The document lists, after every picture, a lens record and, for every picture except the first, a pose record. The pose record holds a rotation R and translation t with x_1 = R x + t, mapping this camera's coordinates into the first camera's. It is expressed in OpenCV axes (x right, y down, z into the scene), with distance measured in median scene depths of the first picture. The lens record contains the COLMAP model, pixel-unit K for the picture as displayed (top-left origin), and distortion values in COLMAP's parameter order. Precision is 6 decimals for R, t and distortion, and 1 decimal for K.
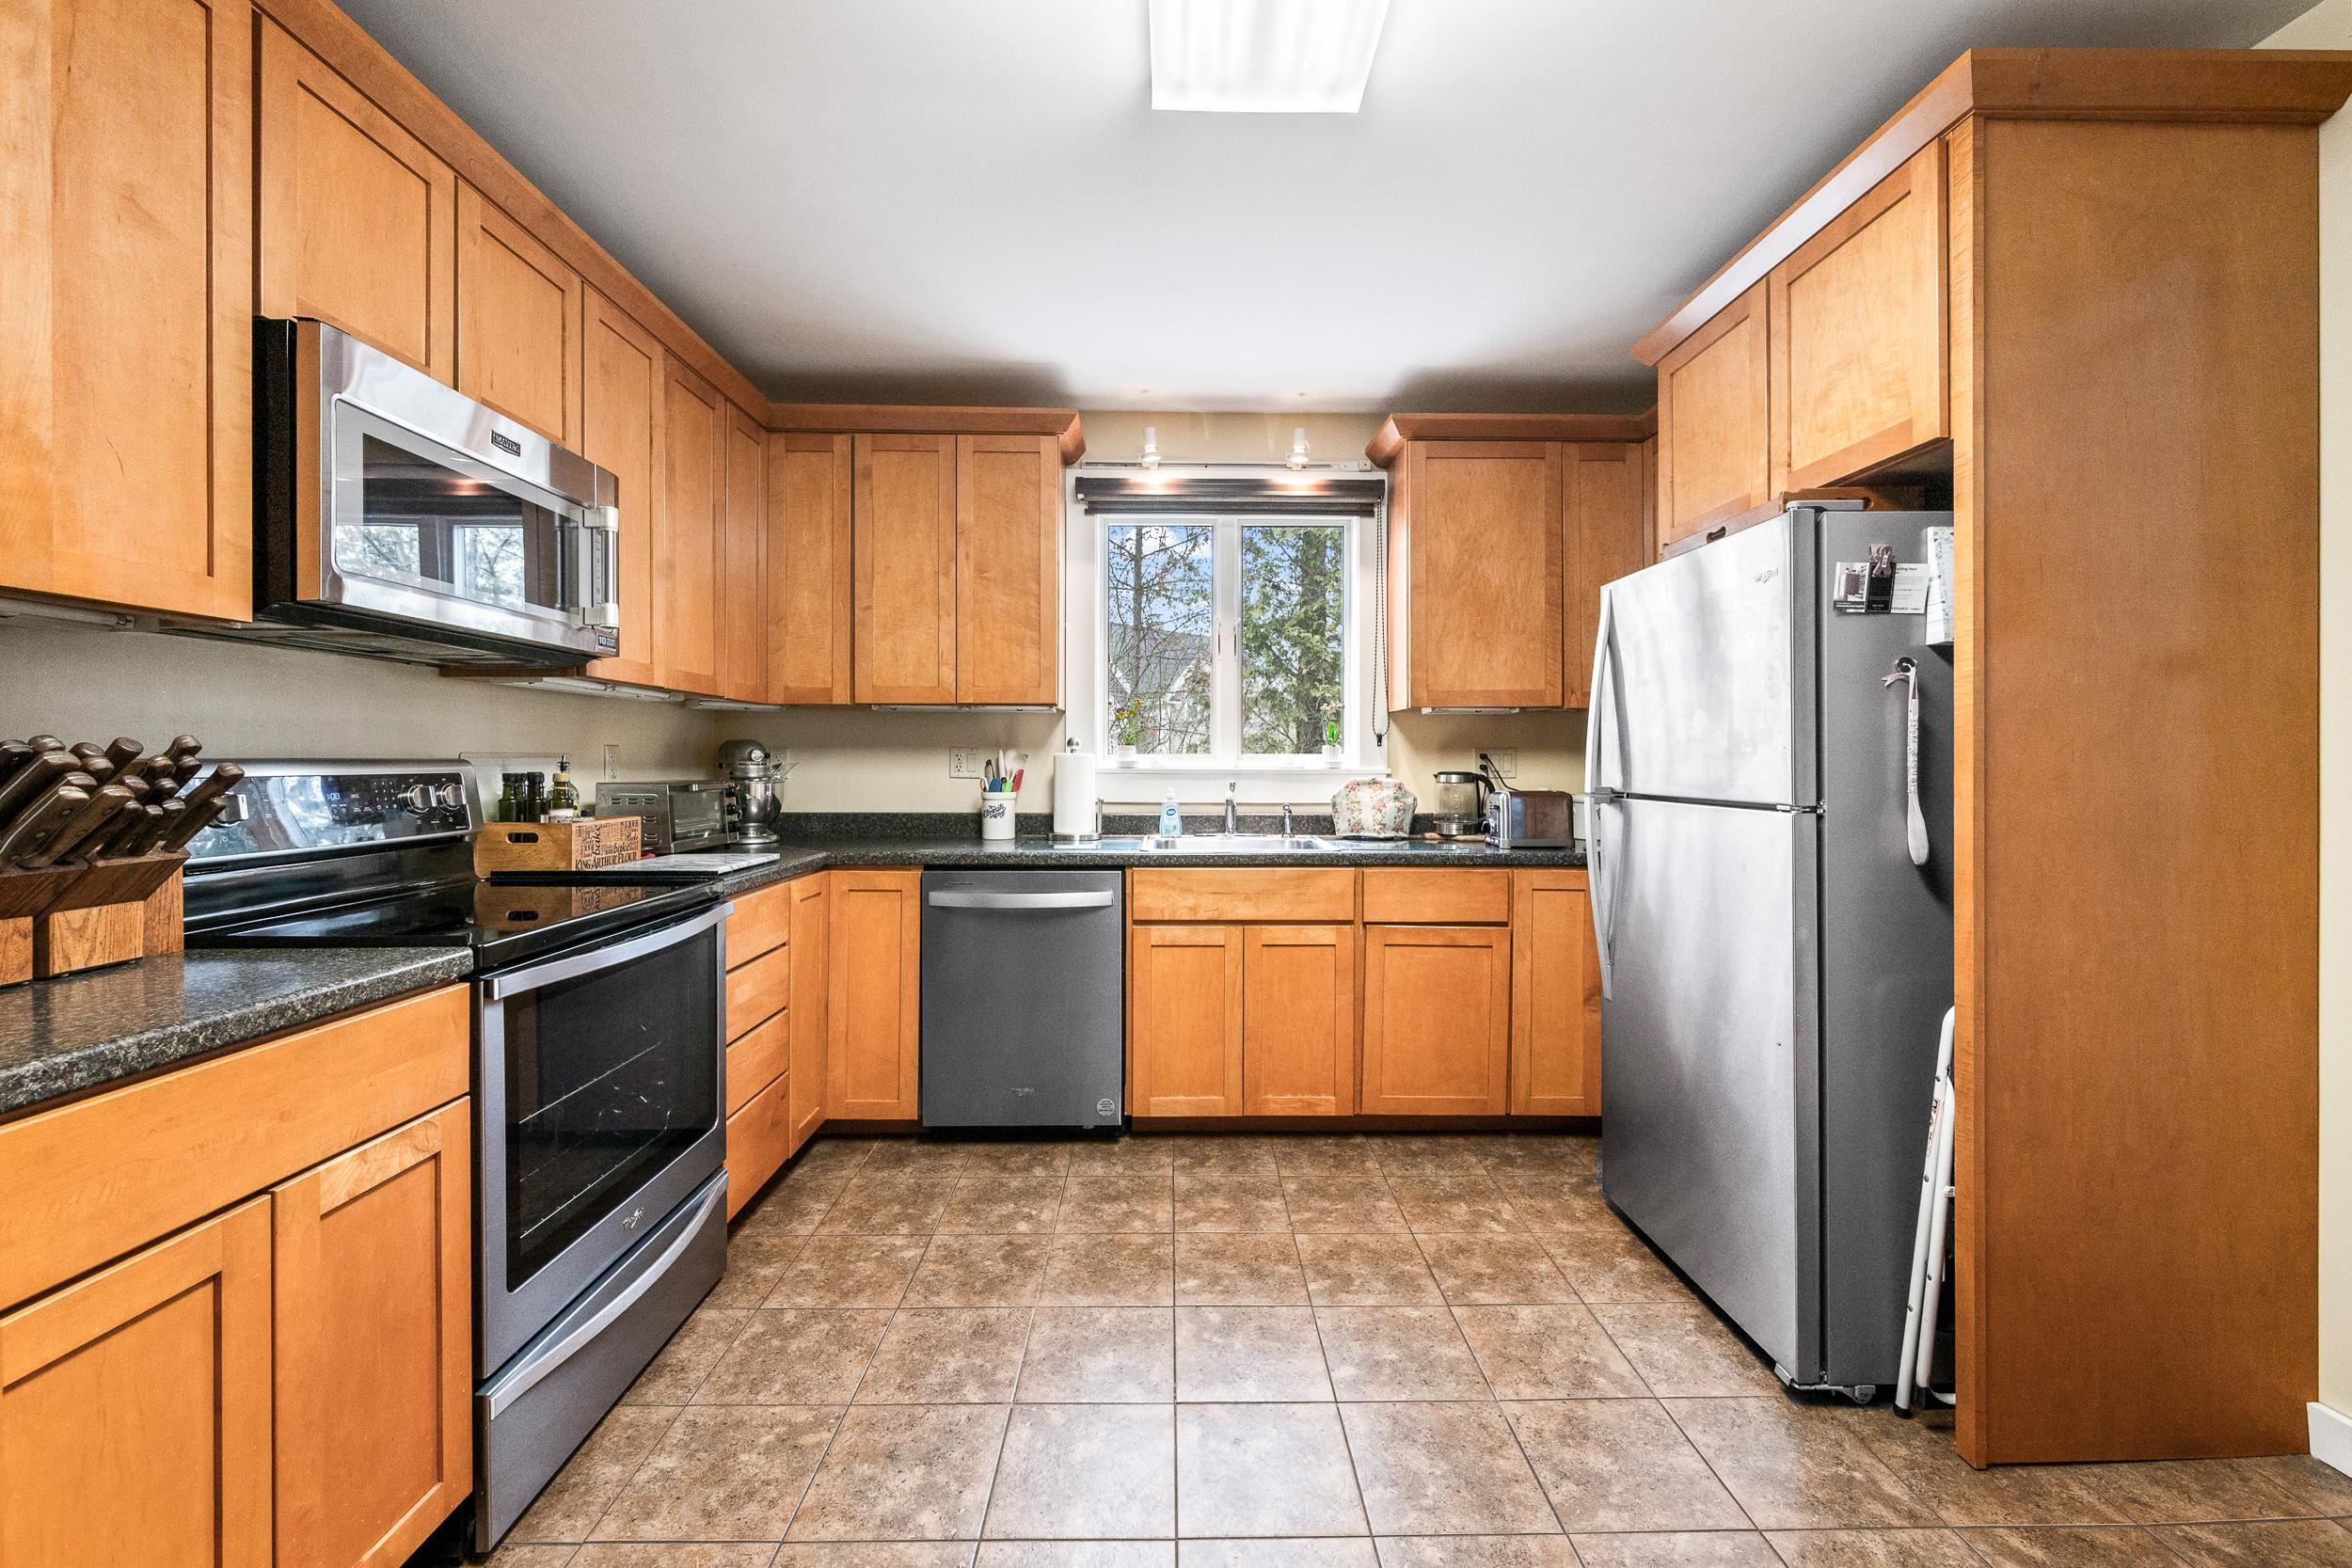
lens RADIAL K [[921.8, 0, 1184.0], [0, 921.8, 768.9], [0, 0, 1]] dist [0.001306, -0.000876]
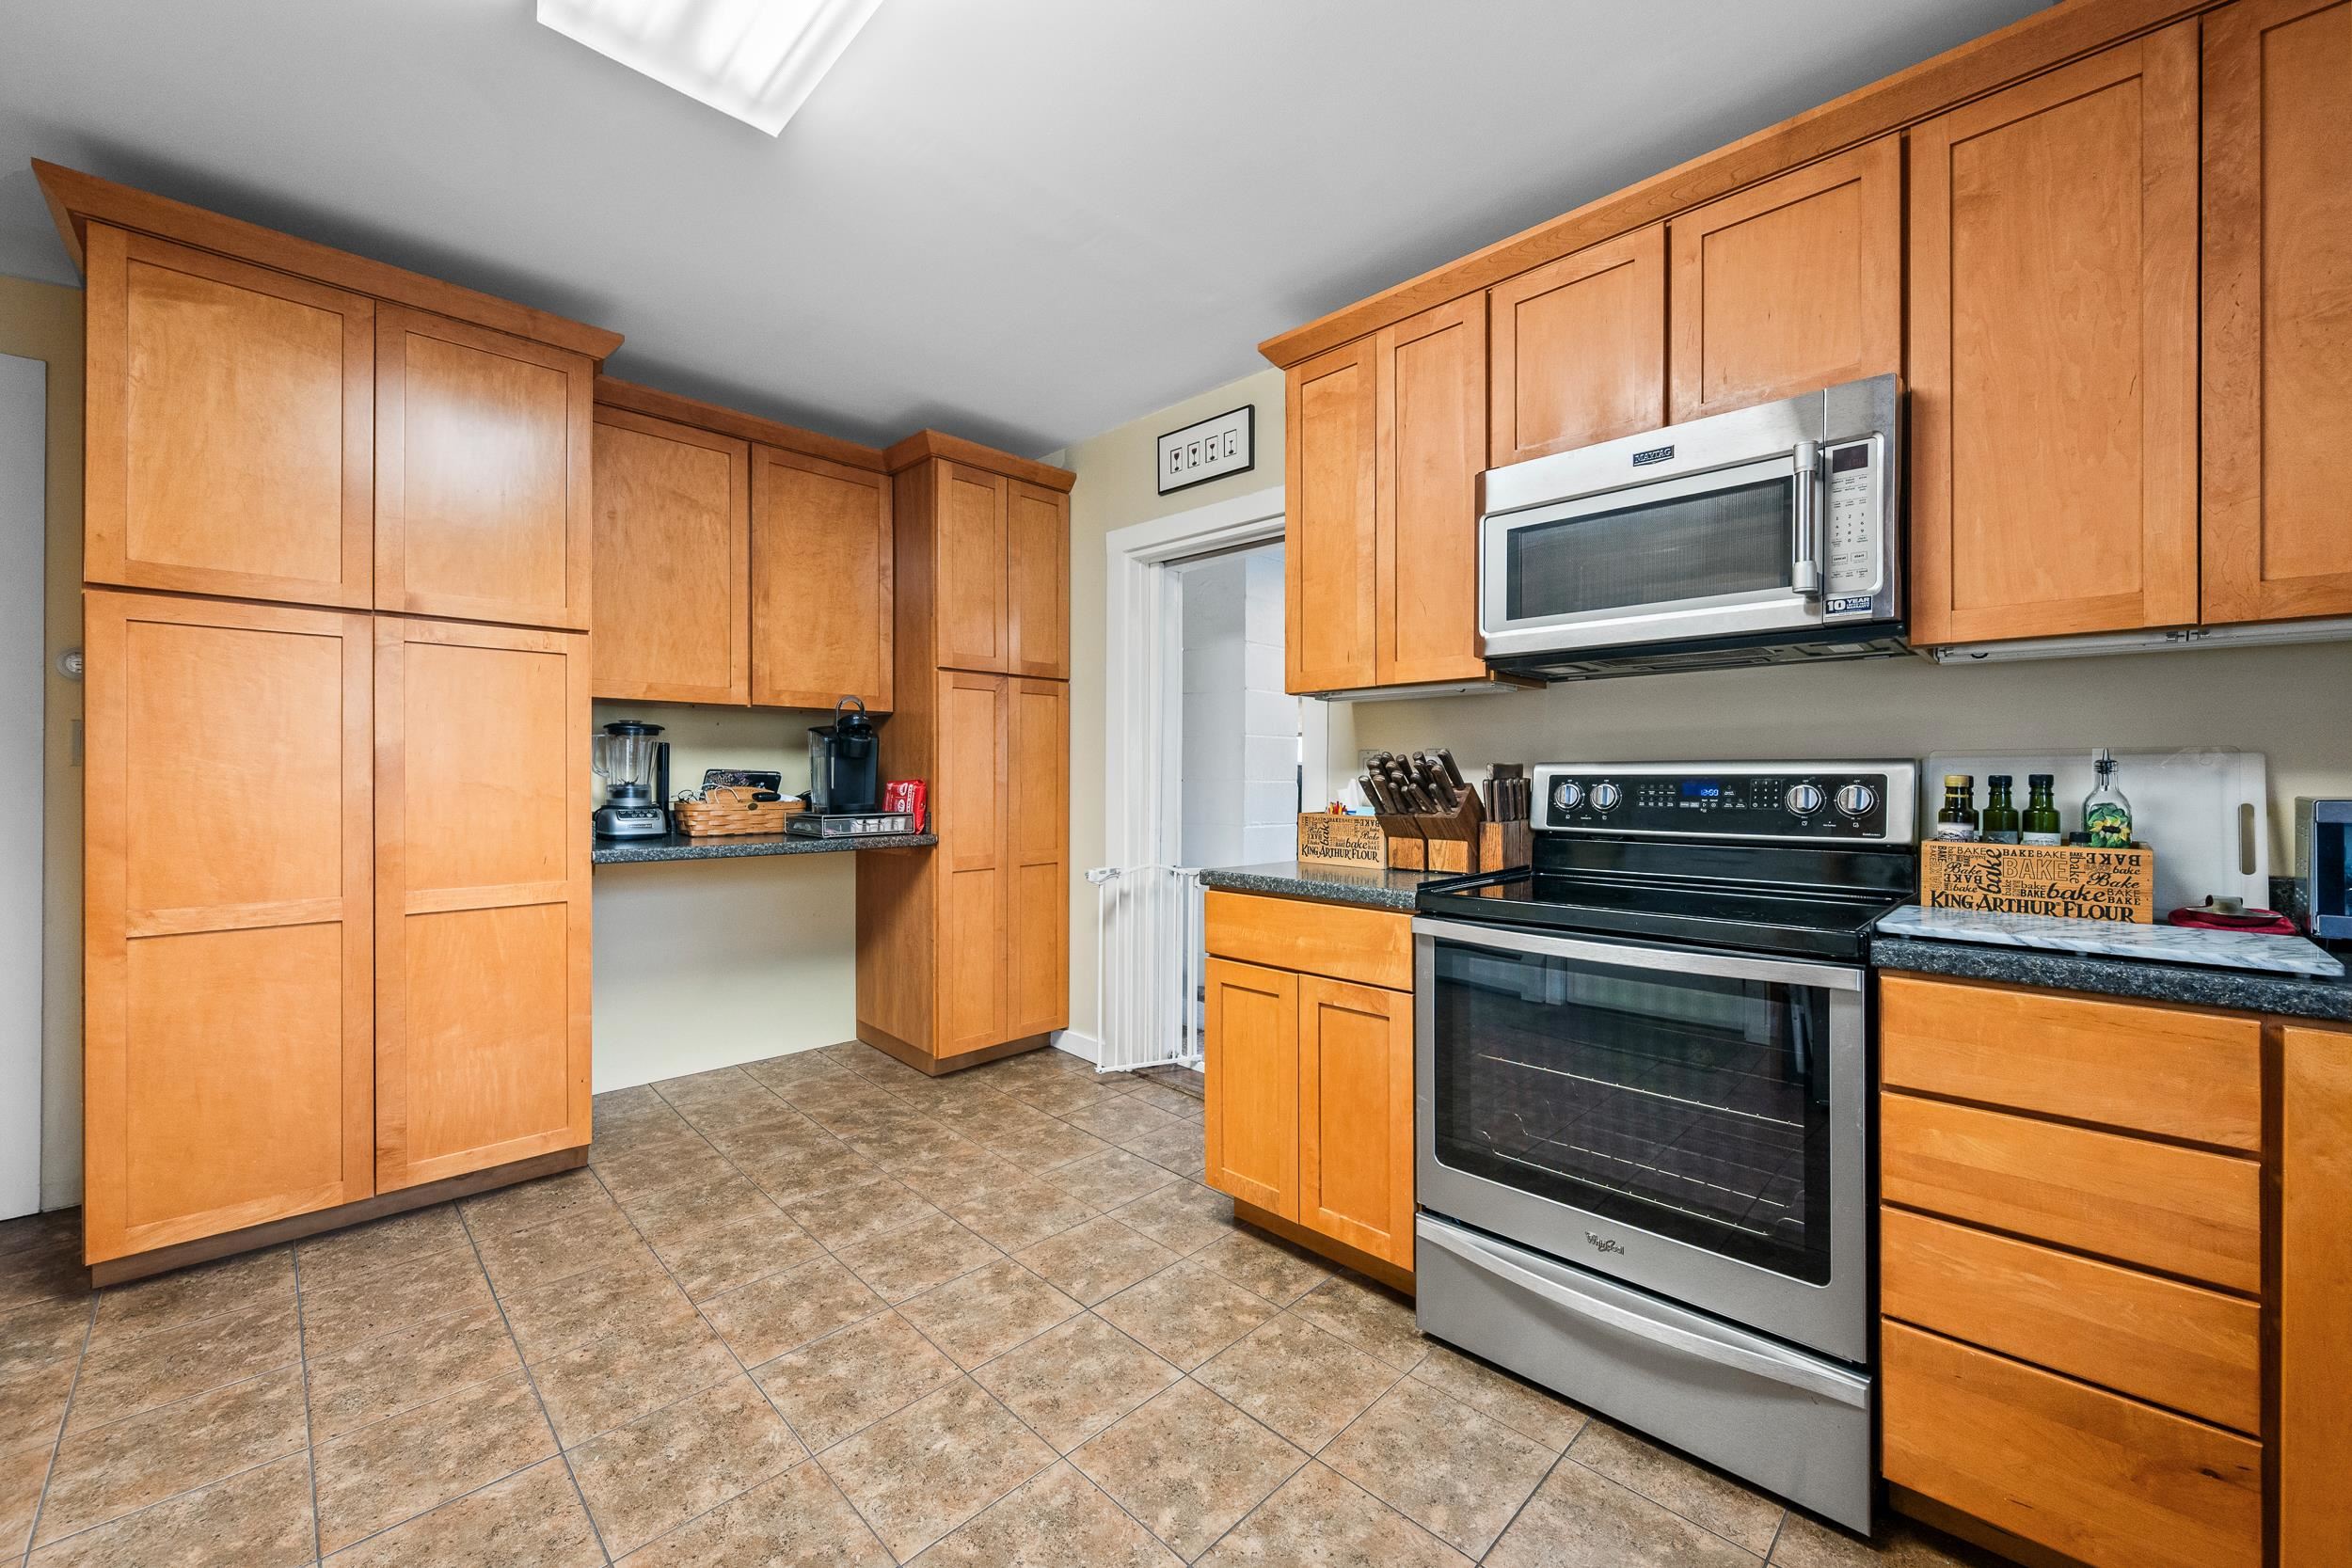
lens RADIAL K [[921.8, 0, 1172.0], [0, 921.8, 771.4], [0, 0, 1]] dist [0.001306, -0.000876]
pose [[-0.724280, -0.003830, -0.689496, 0.235998], [-0.005564, 0.999984, 0.000291, 0.004524], [0.689484, 0.004047, -0.724290, 0.862672]]
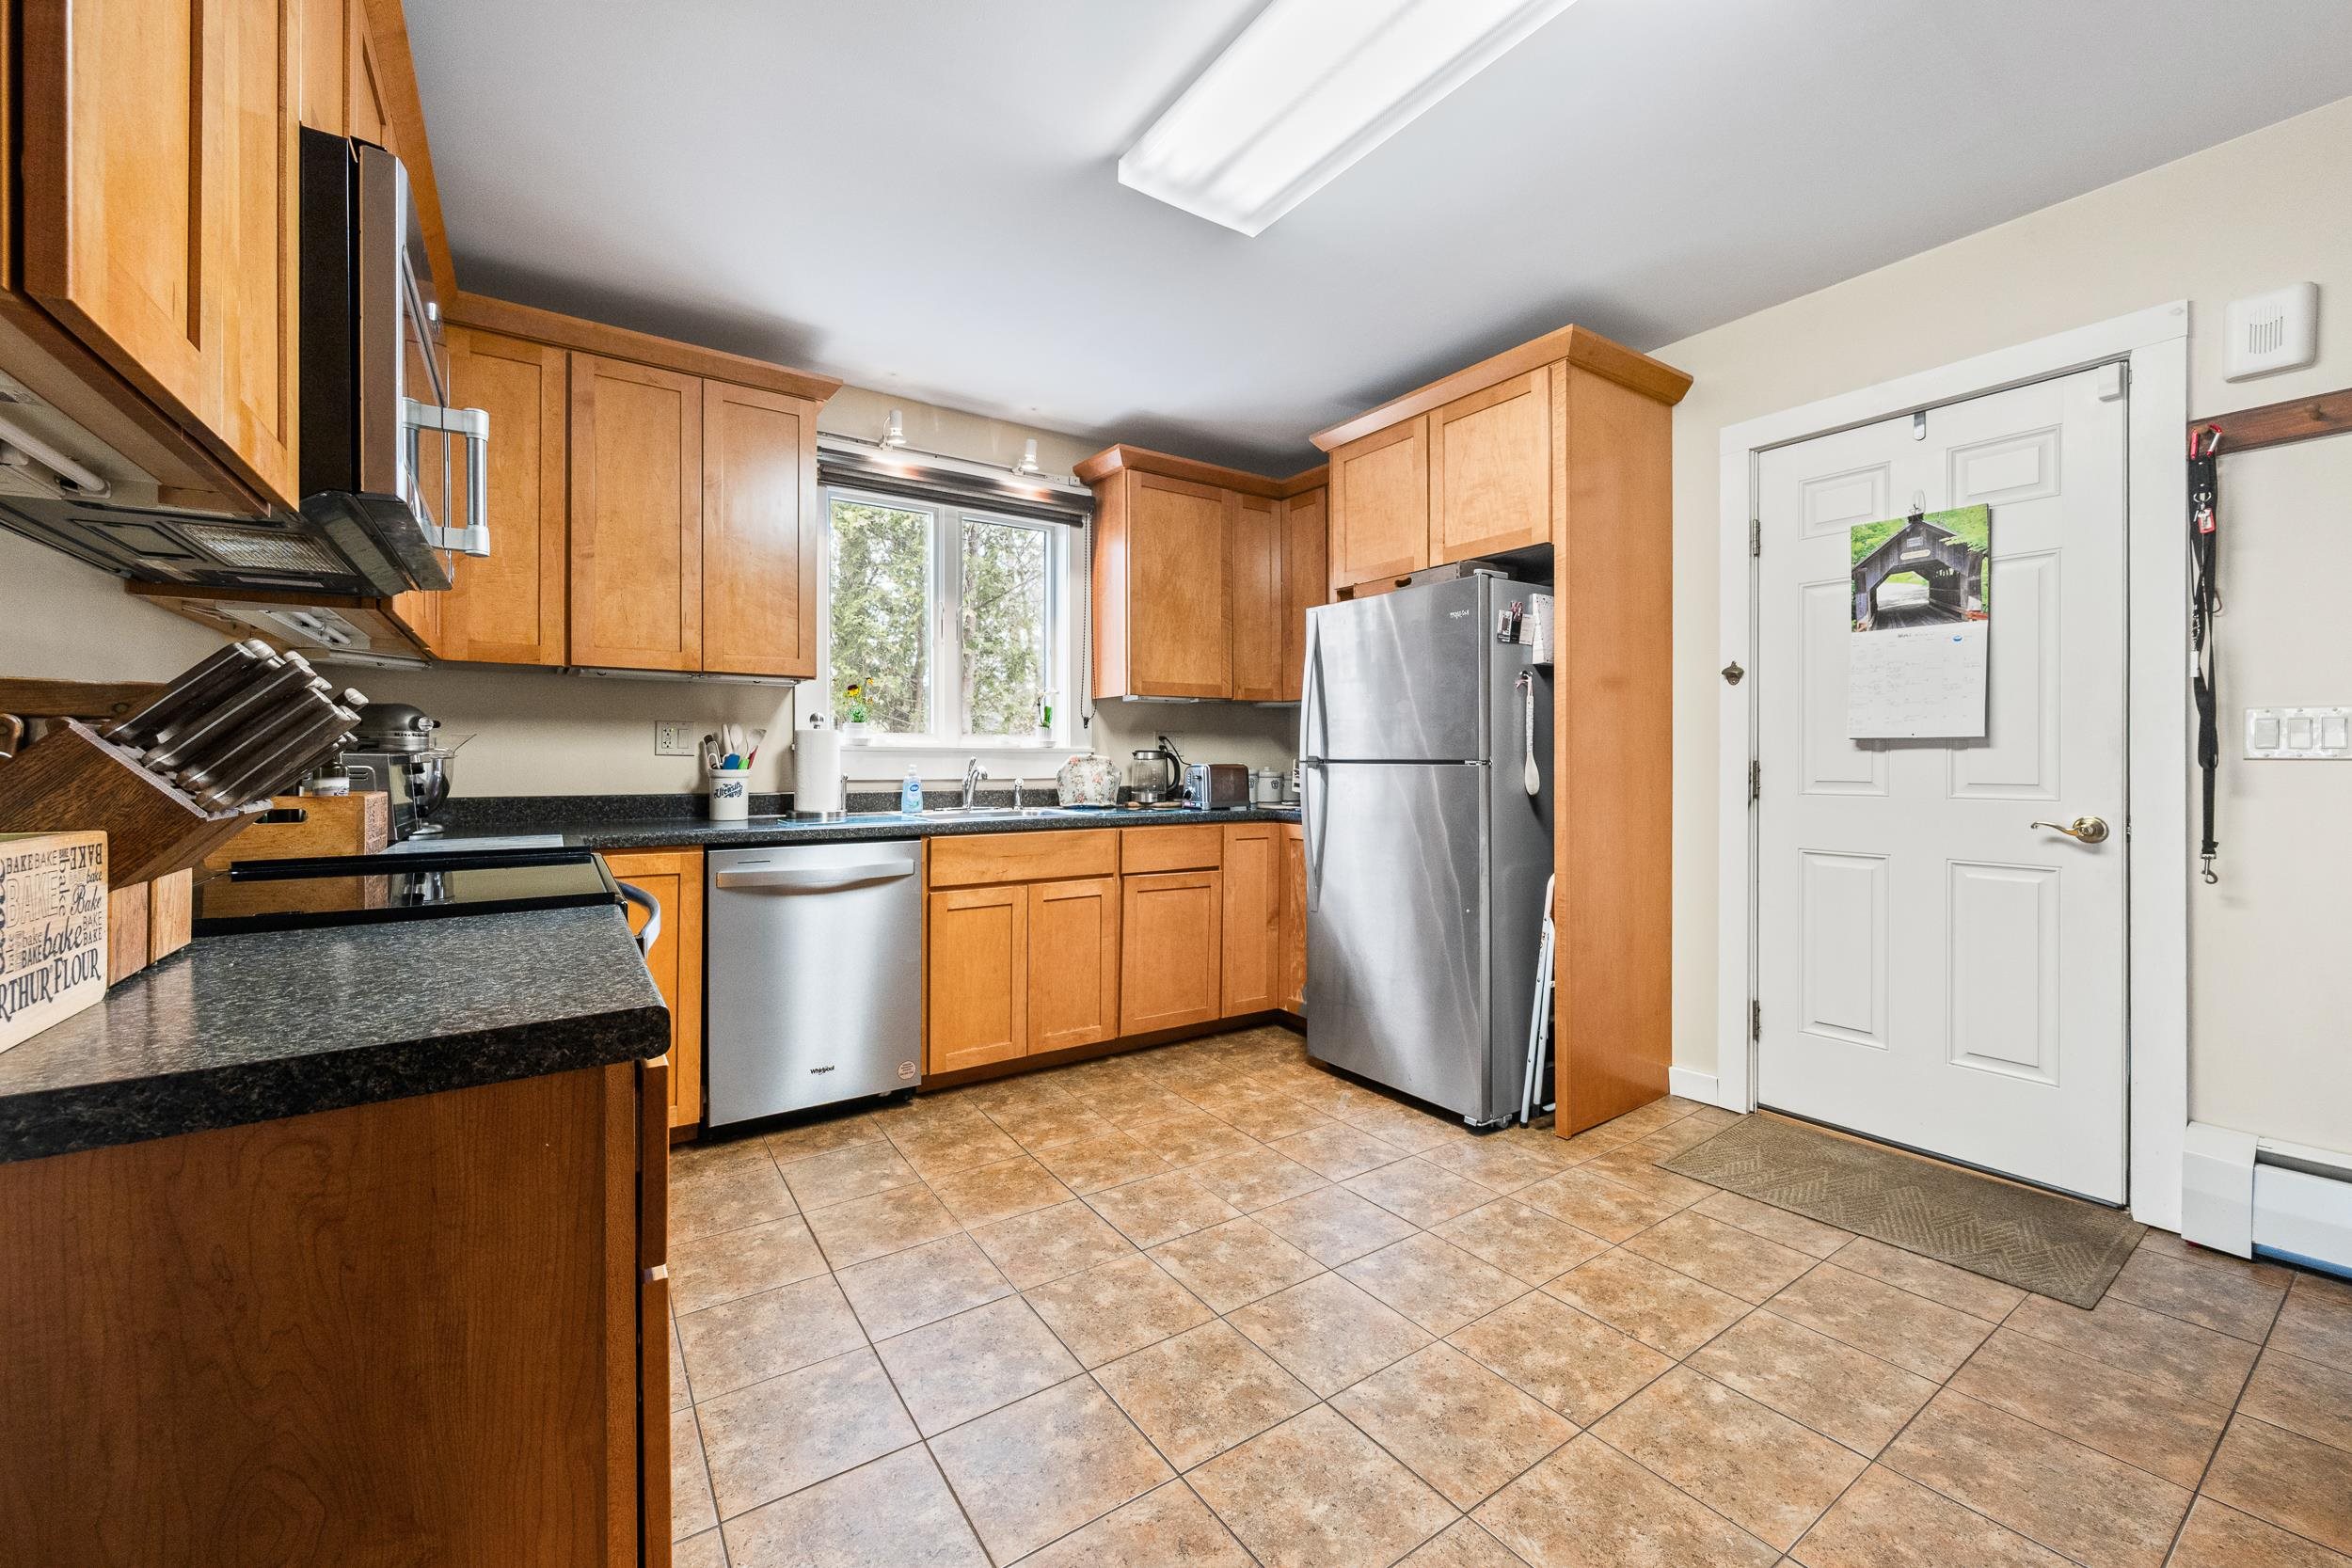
lens RADIAL K [[921.8, 0, 1182.6], [0, 921.8, 771.7], [0, 0, 1]] dist [0.001306, -0.000876]
pose [[0.836412, -0.008050, 0.548042, -0.391568], [0.005883, 0.999966, 0.005709, 0.028990], [-0.548070, -0.001551, 0.836431, -0.031702]]
